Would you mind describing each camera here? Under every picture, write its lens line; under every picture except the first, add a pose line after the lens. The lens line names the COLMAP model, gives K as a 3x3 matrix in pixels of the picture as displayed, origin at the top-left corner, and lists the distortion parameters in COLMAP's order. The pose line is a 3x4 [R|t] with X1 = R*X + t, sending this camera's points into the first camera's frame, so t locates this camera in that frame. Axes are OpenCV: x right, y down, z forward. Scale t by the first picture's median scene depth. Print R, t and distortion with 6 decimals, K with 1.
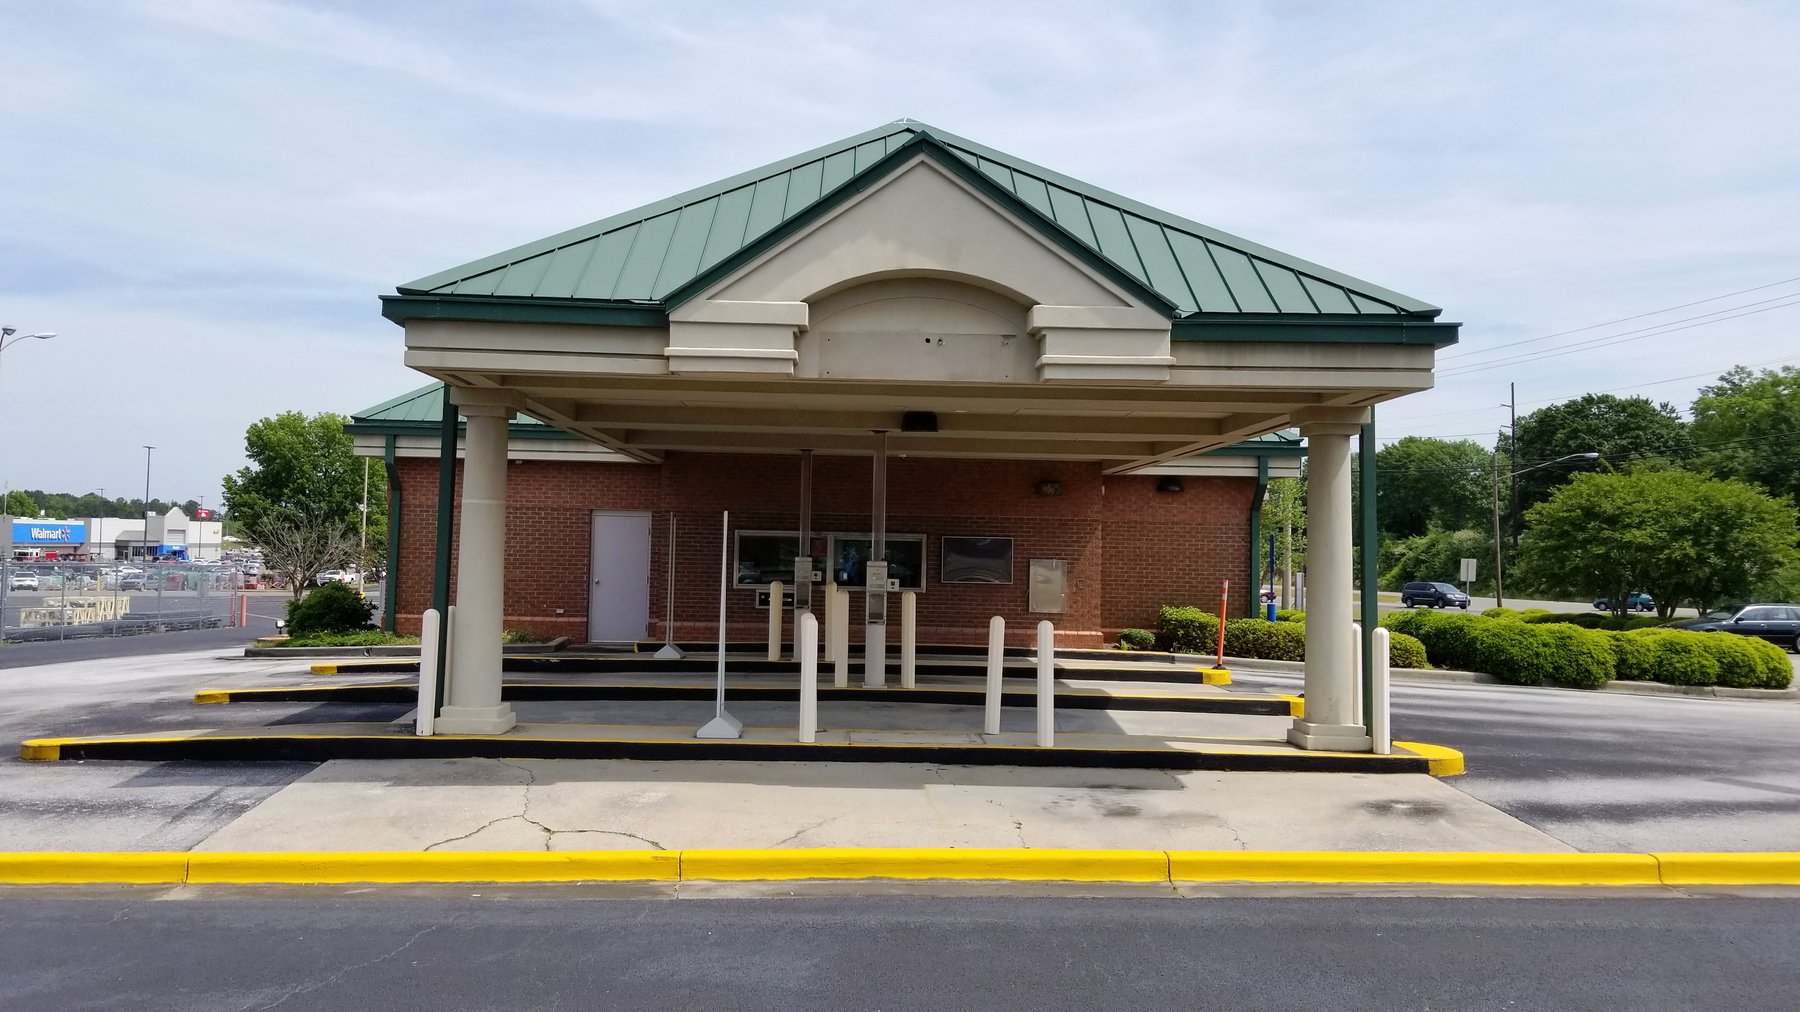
lens RADIAL K [[1414.2, 0, 891.6], [0, 1414.2, 496.2], [0, 0, 1]] dist [0.097089, -0.156899]
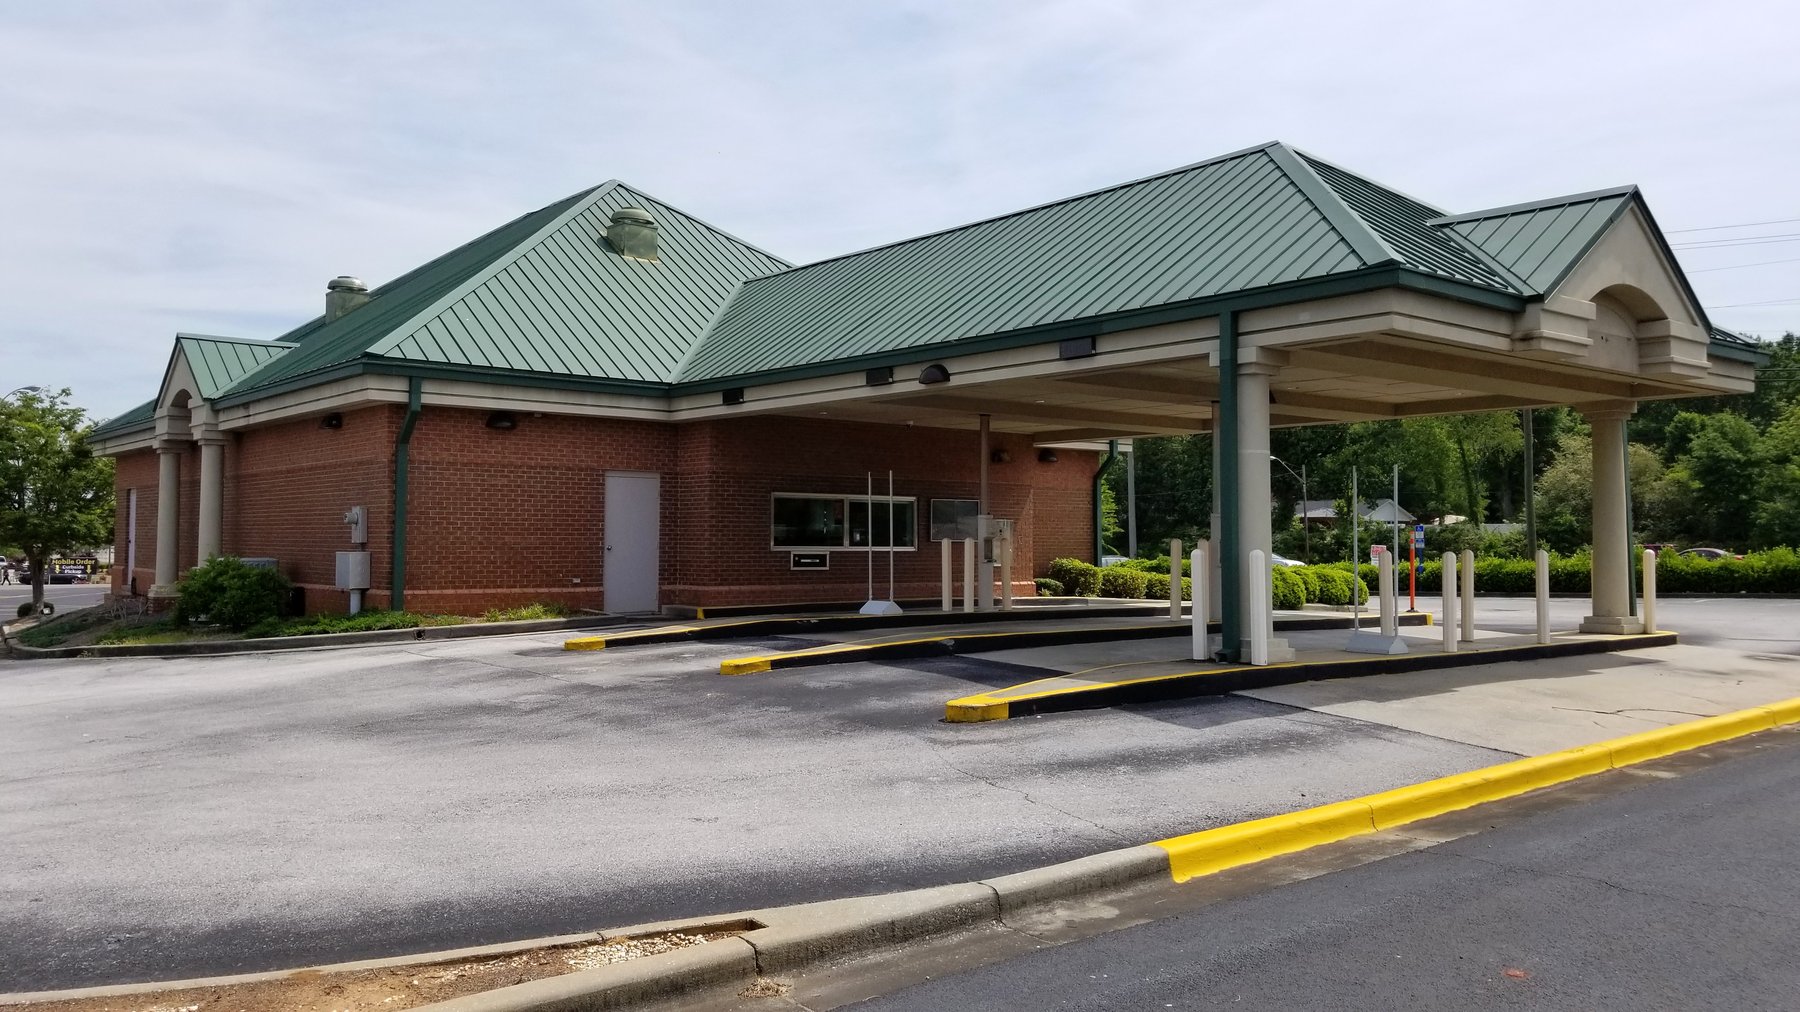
lens RADIAL K [[1414.2, 0, 900.6], [0, 1414.2, 507.7], [0, 0, 1]] dist [0.097089, -0.156899]
pose [[0.790337, -0.002994, 0.612665, -0.640755], [-0.011285, 0.999747, 0.019443, 0.014231], [-0.612568, -0.022280, 0.790103, 0.156432]]
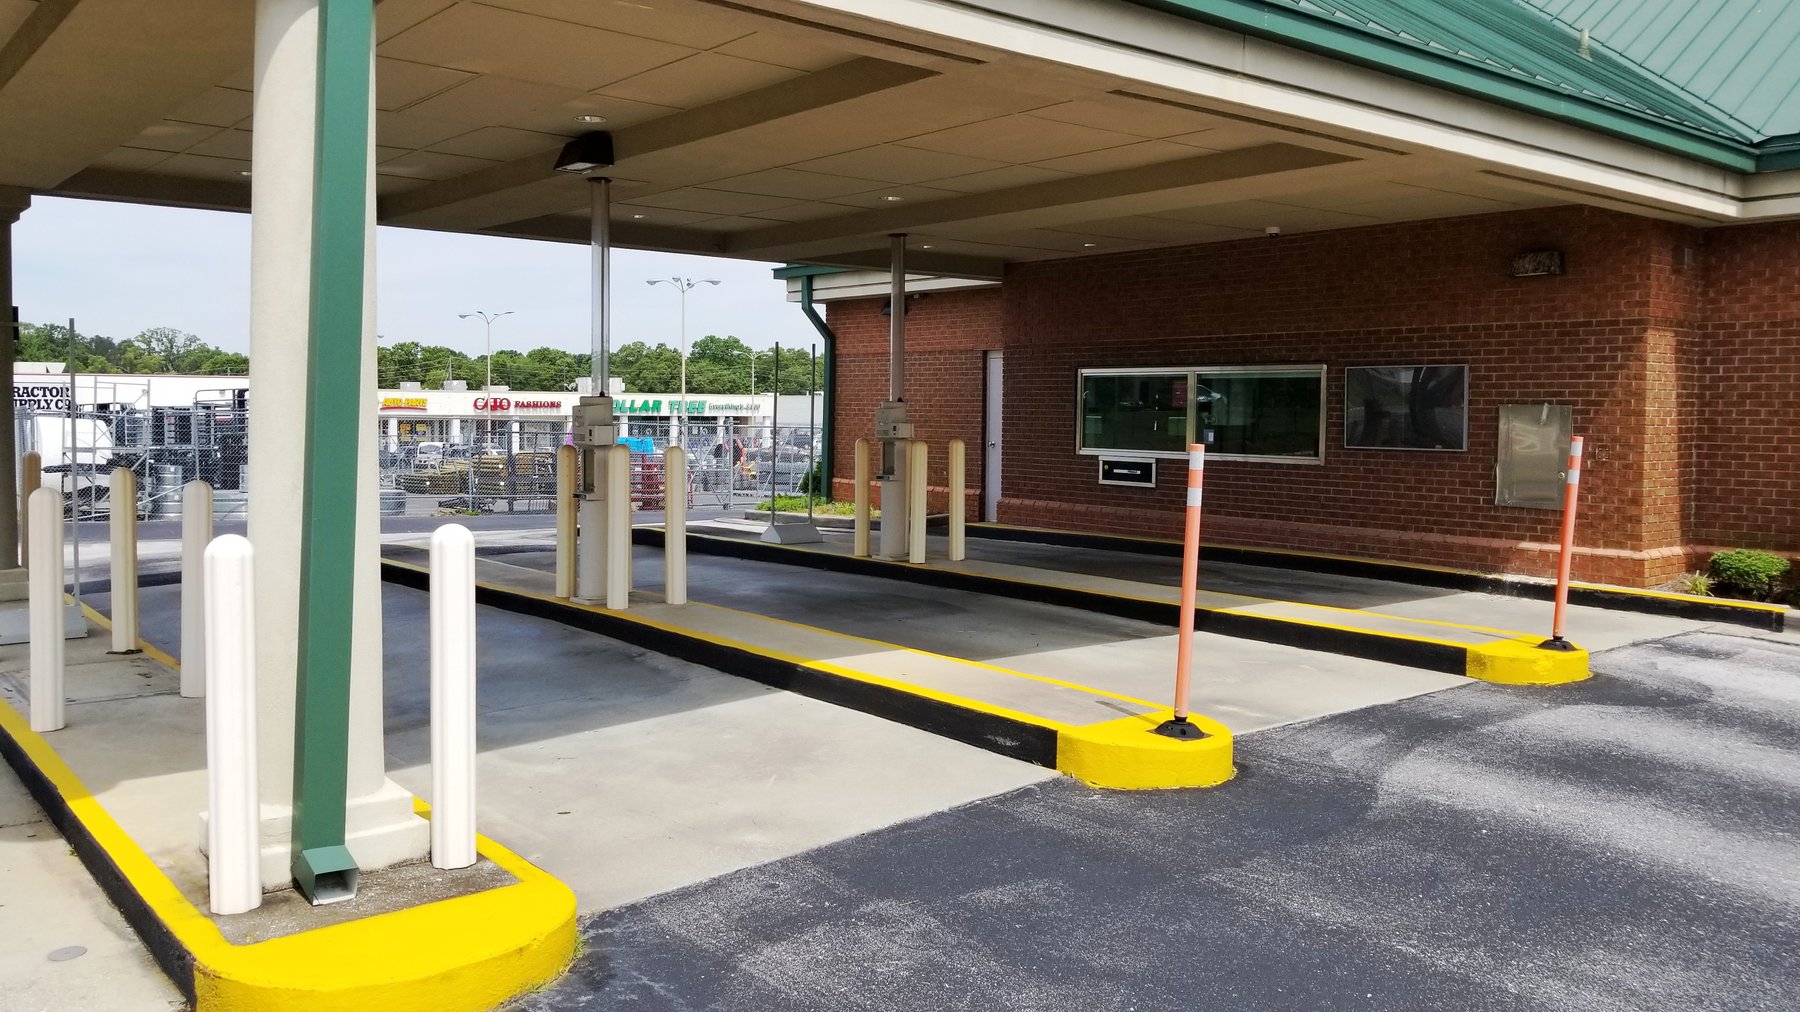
lens RADIAL K [[1414.2, 0, 892.7], [0, 1414.2, 503.5], [0, 0, 1]] dist [0.097089, -0.156899]
pose [[0.621775, 0.038738, -0.782237, 0.370168], [0.029952, 0.996869, 0.073174, 0.035325], [0.782623, -0.068927, 0.618668, 0.492543]]
